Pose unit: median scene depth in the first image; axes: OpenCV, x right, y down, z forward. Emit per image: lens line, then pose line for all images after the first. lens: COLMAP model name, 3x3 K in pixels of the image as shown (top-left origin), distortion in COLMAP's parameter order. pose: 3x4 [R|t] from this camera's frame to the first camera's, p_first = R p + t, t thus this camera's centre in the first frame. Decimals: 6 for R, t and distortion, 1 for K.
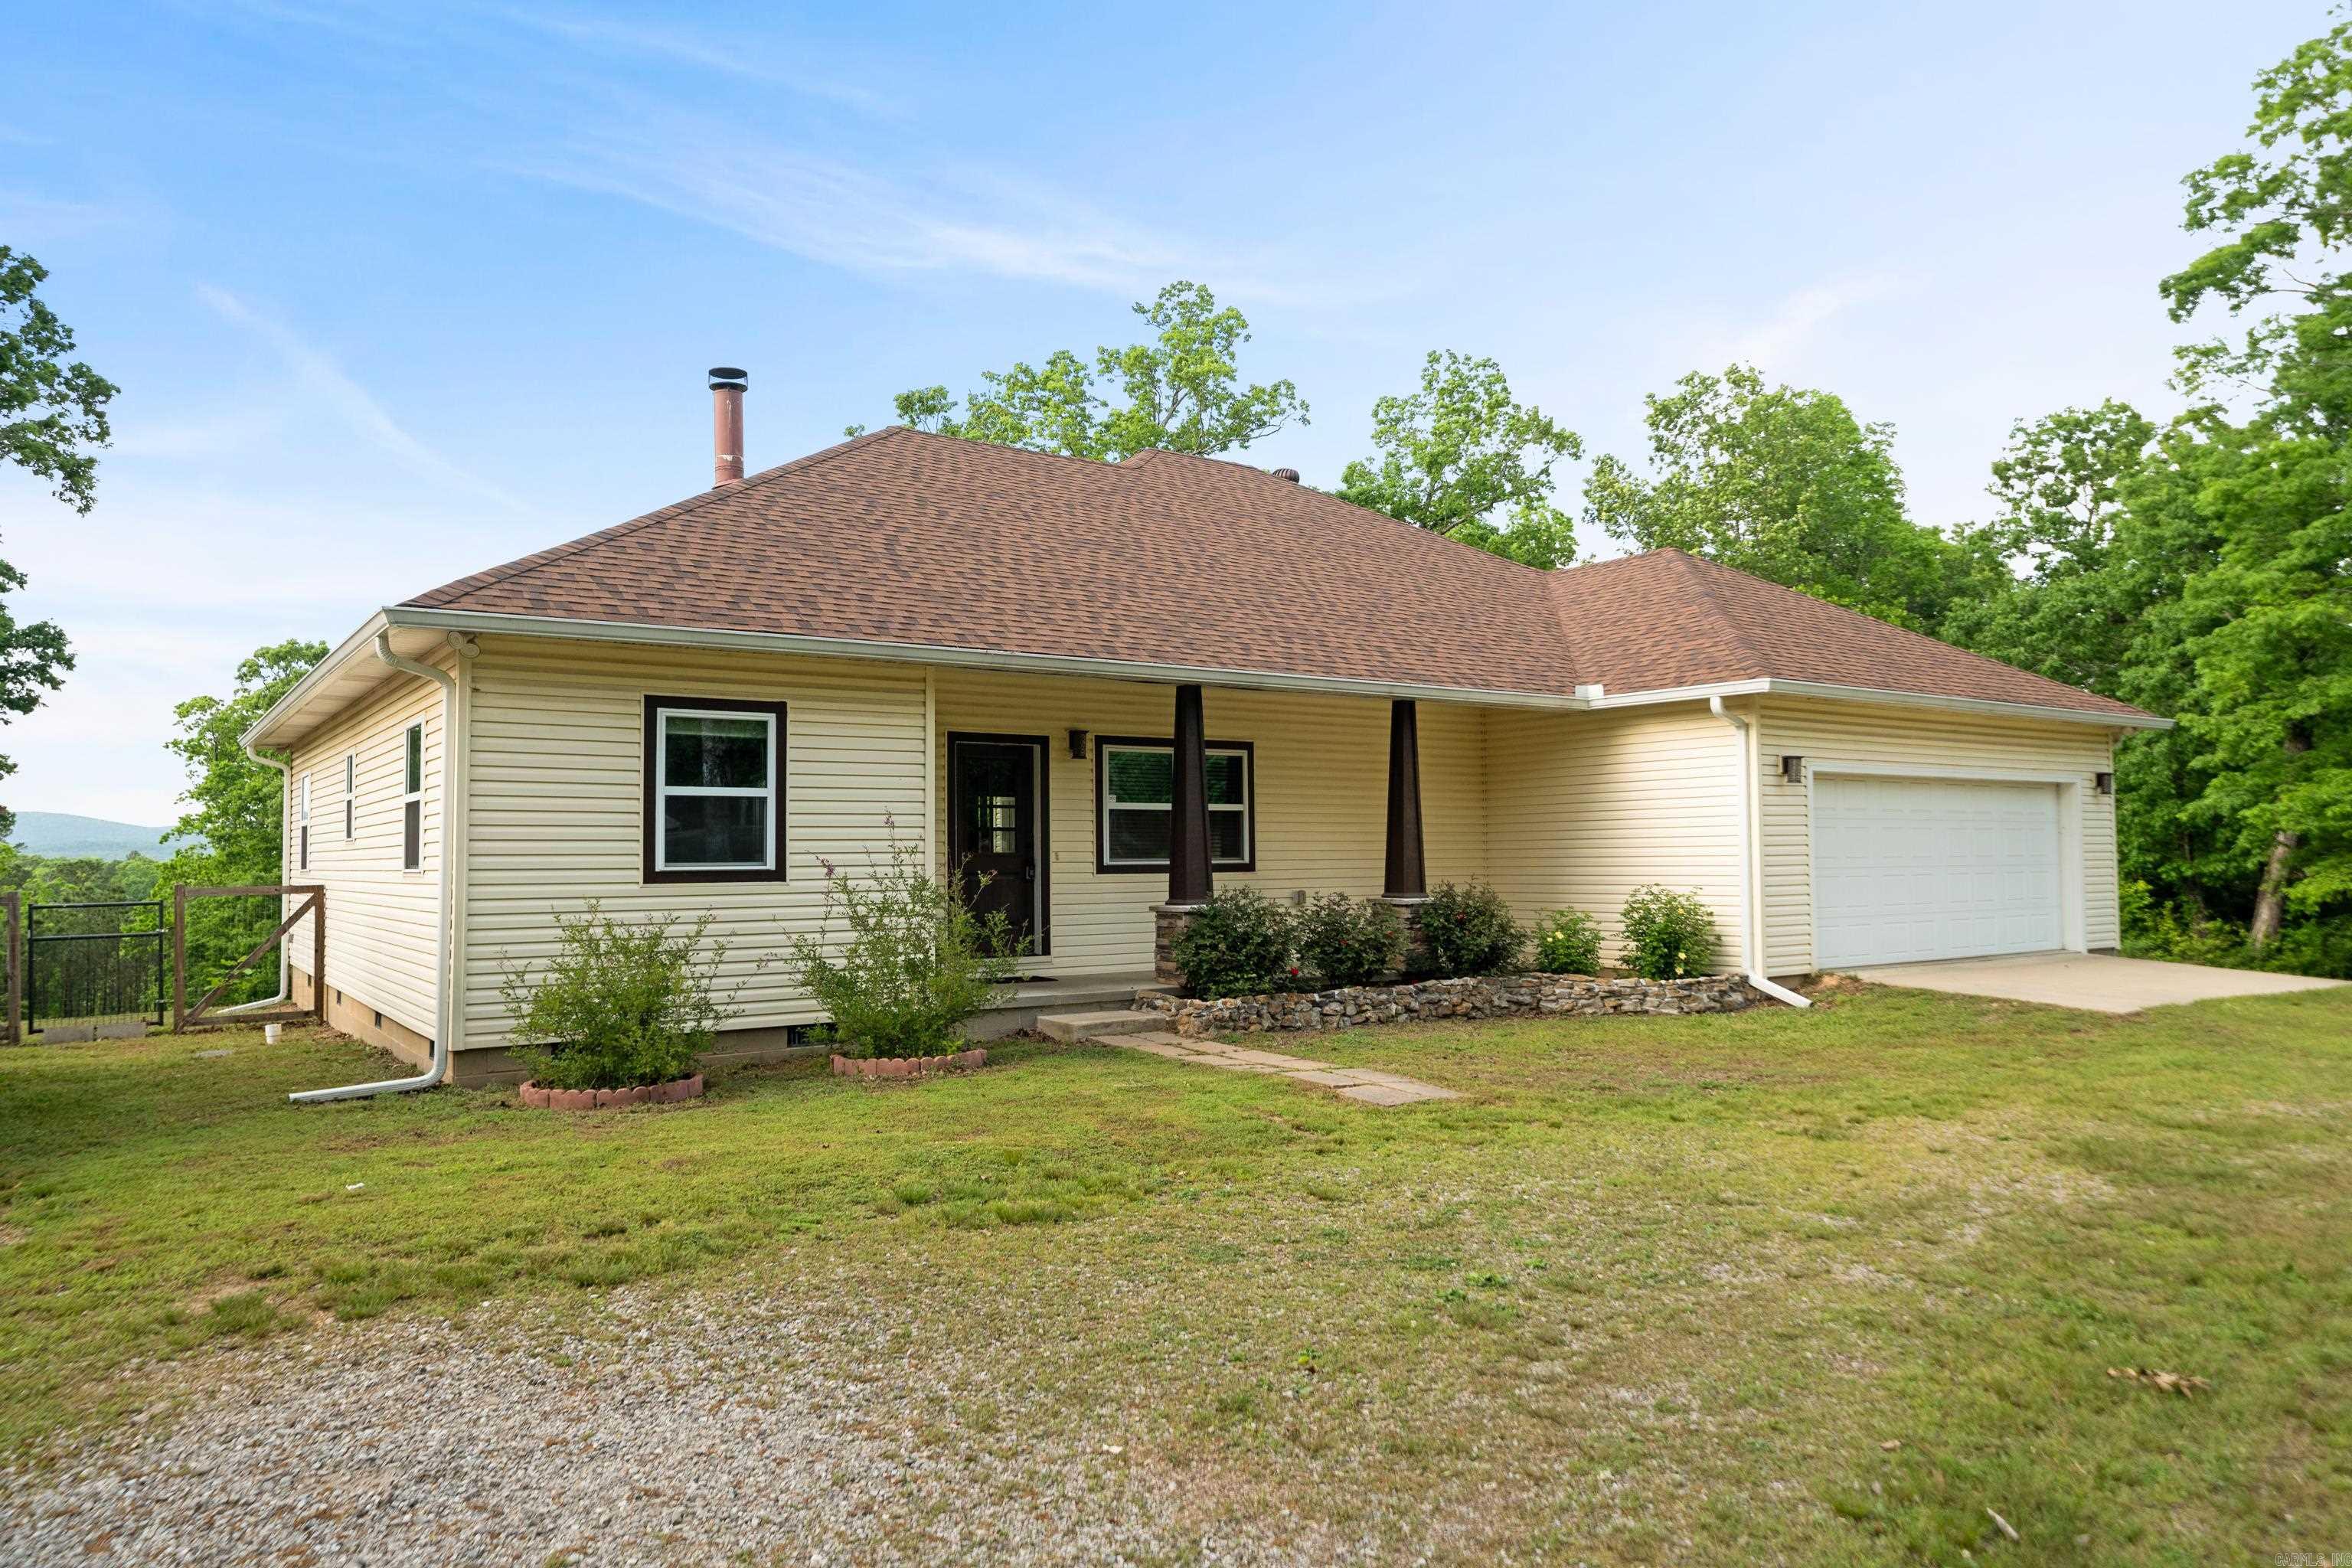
lens RADIAL K [[1547.5, 0, 1176.0], [0, 1547.5, 784.0], [0, 0, 1]] dist [-0.006477, -0.002091]
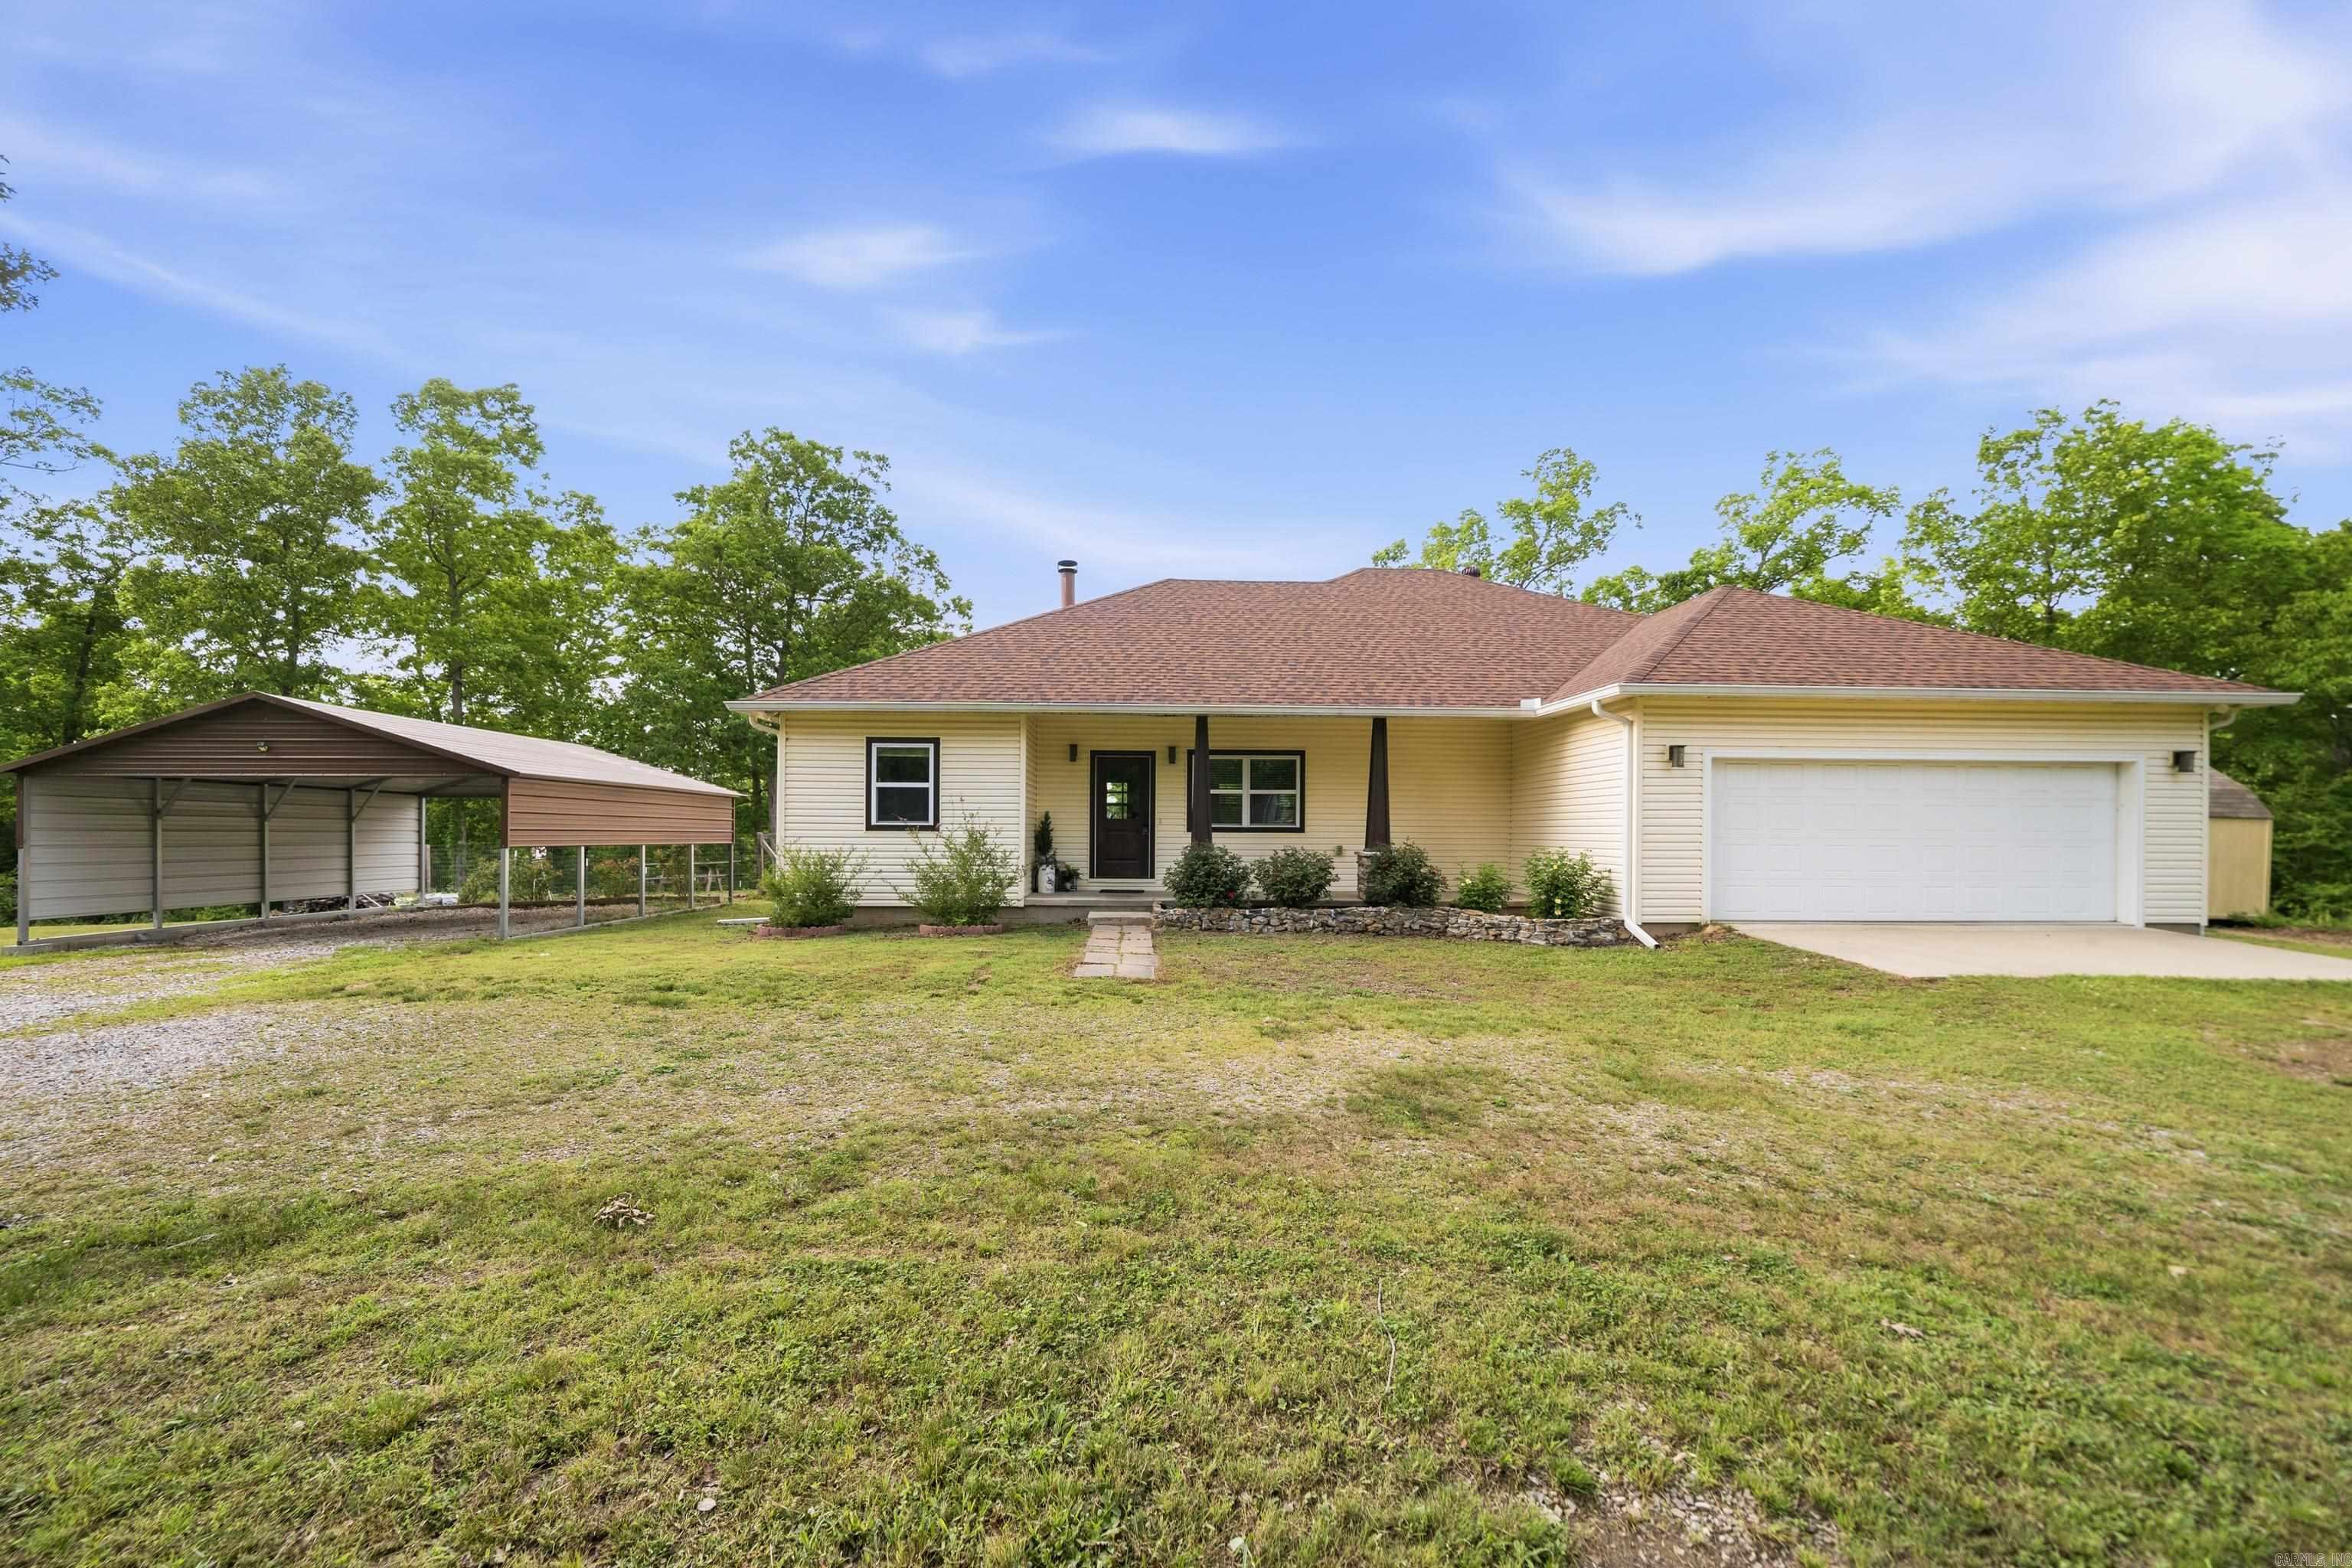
lens RADIAL K [[859.4, 0, 1174.4], [0, 859.4, 834.7], [0, 0, 1]] dist [-0.005499, 0.000024]
pose [[0.836997, 0.017352, -0.546932, 0.445165], [0.013354, 0.998552, 0.052117, 0.011903], [0.547044, -0.050925, 0.835553, 0.210771]]
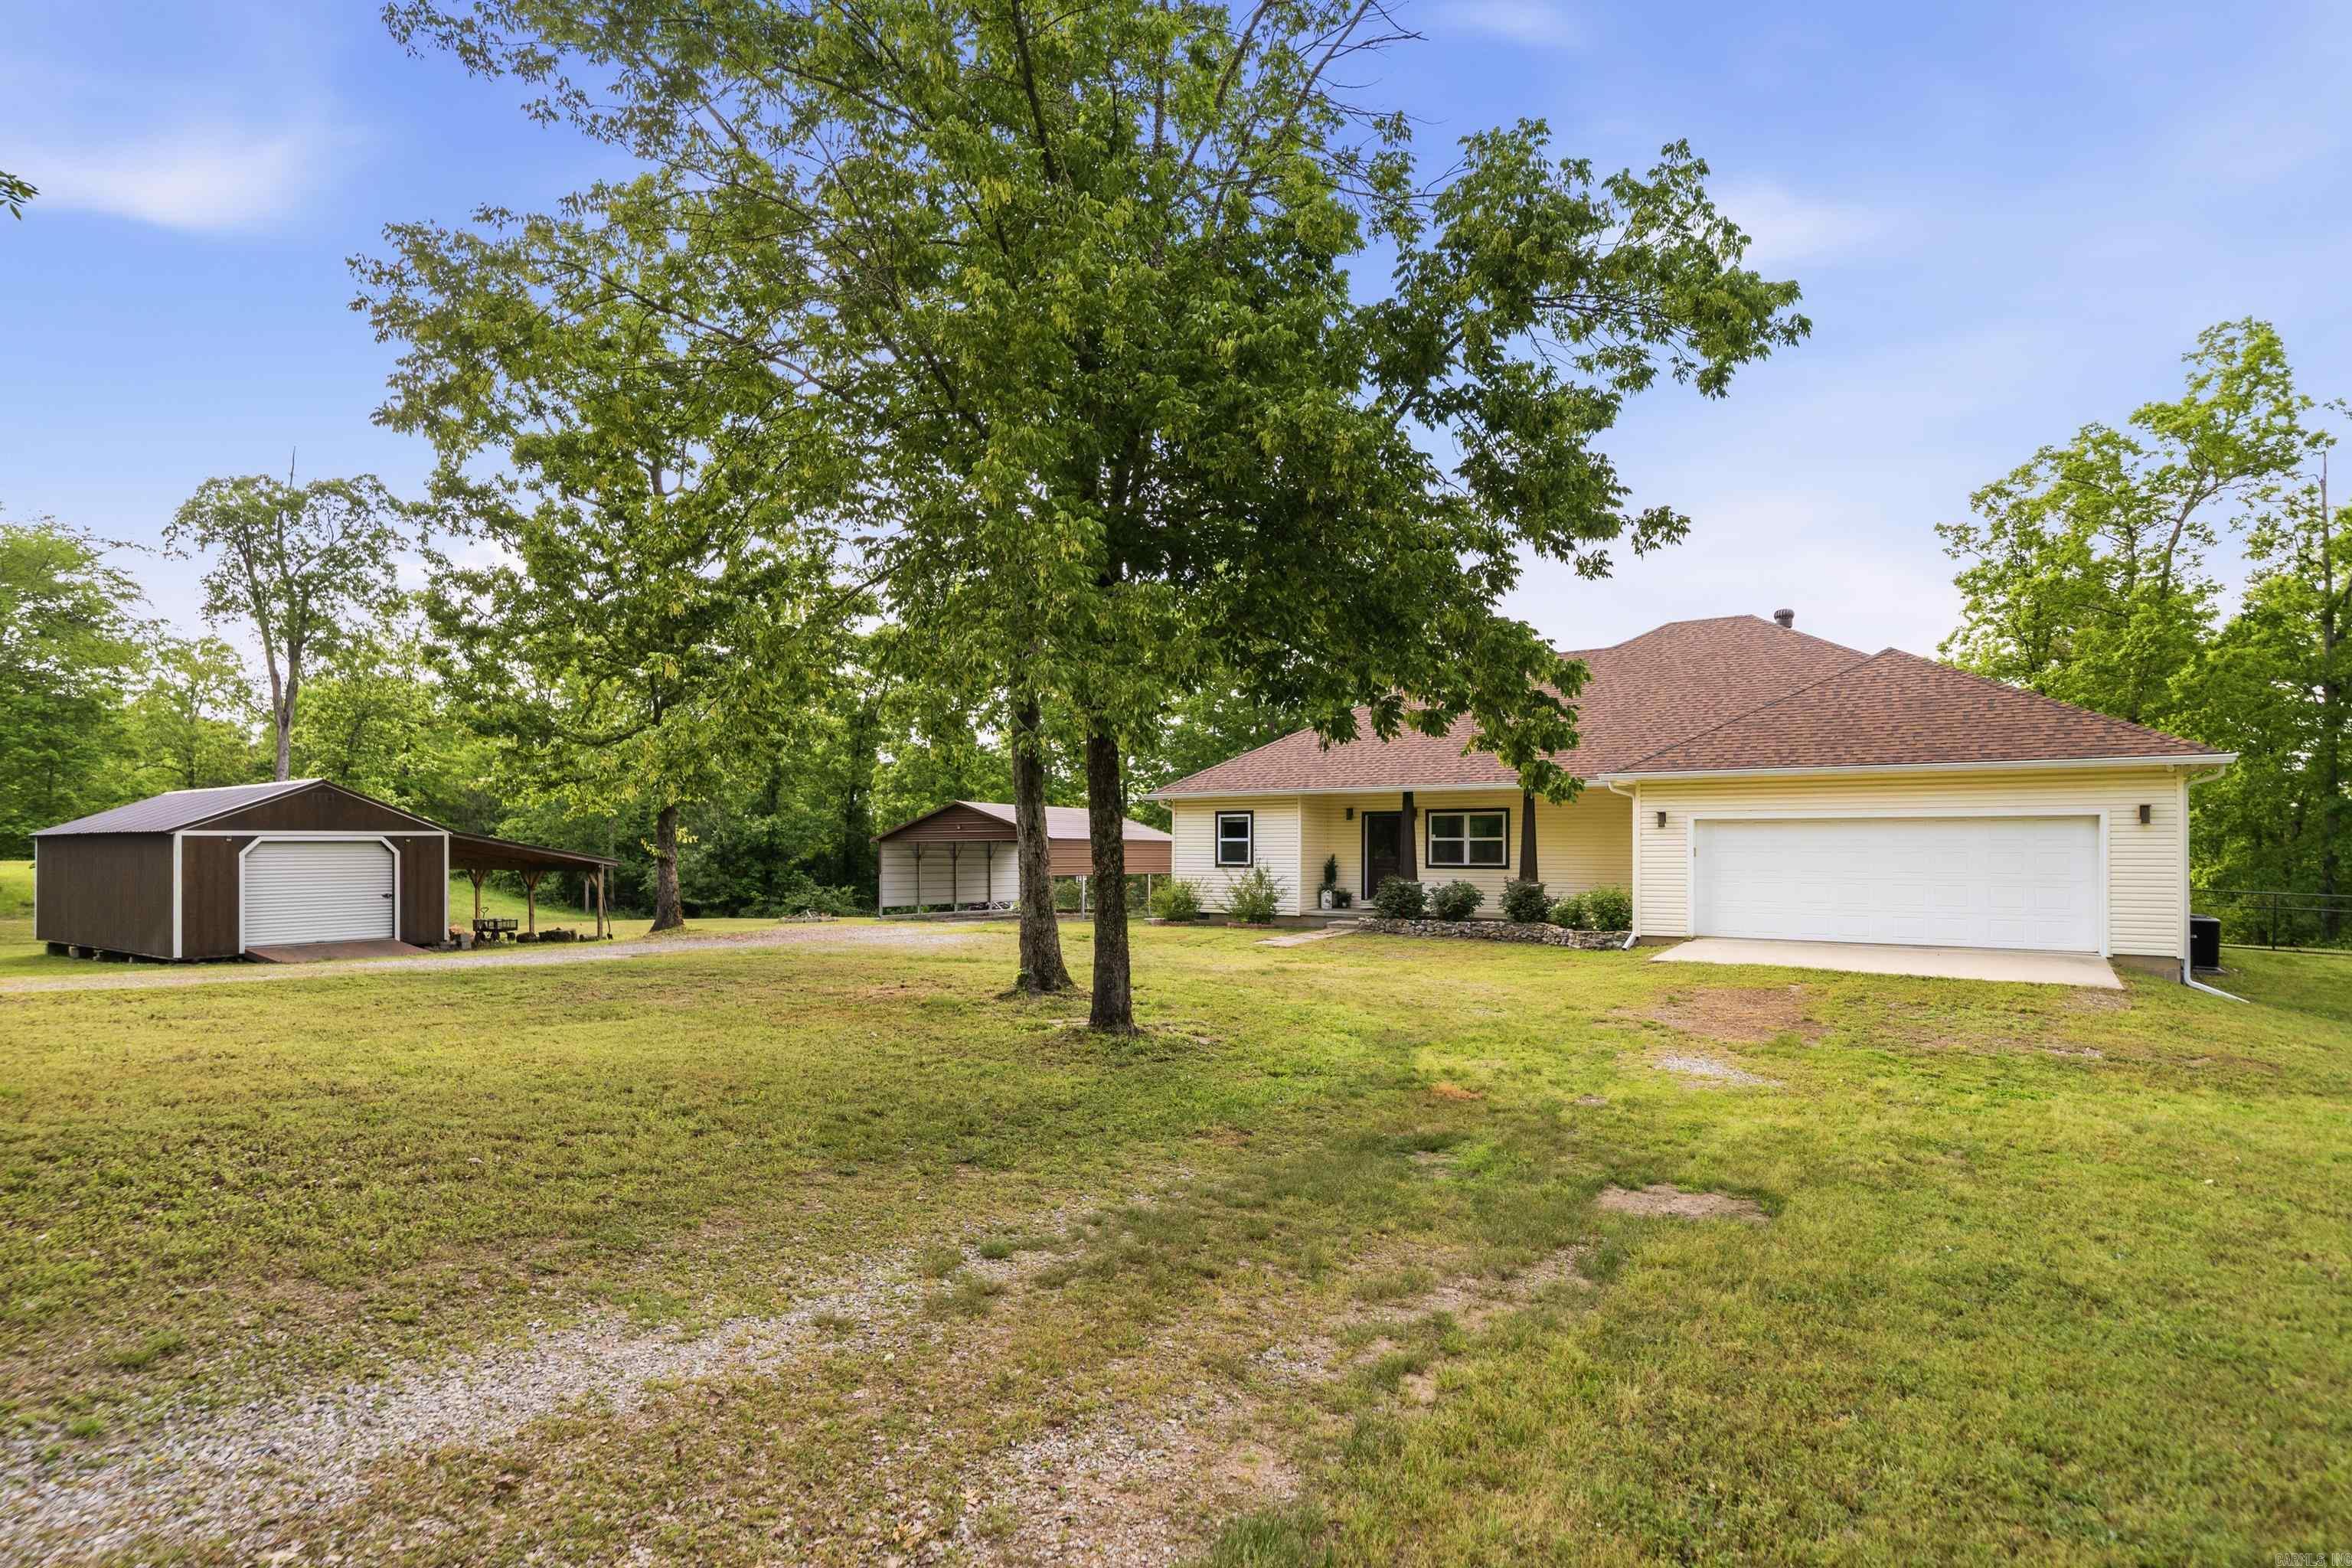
lens RADIAL K [[1152.7, 0, 1178.7], [0, 1152.7, 842.9], [0, 0, 1]] dist [0.000062, 0.000026]
pose [[0.374449, 0.005968, -0.927228, 1.433126], [0.040938, 0.998898, 0.022962, -0.036368], [0.926344, -0.046557, 0.373792, -0.003642]]
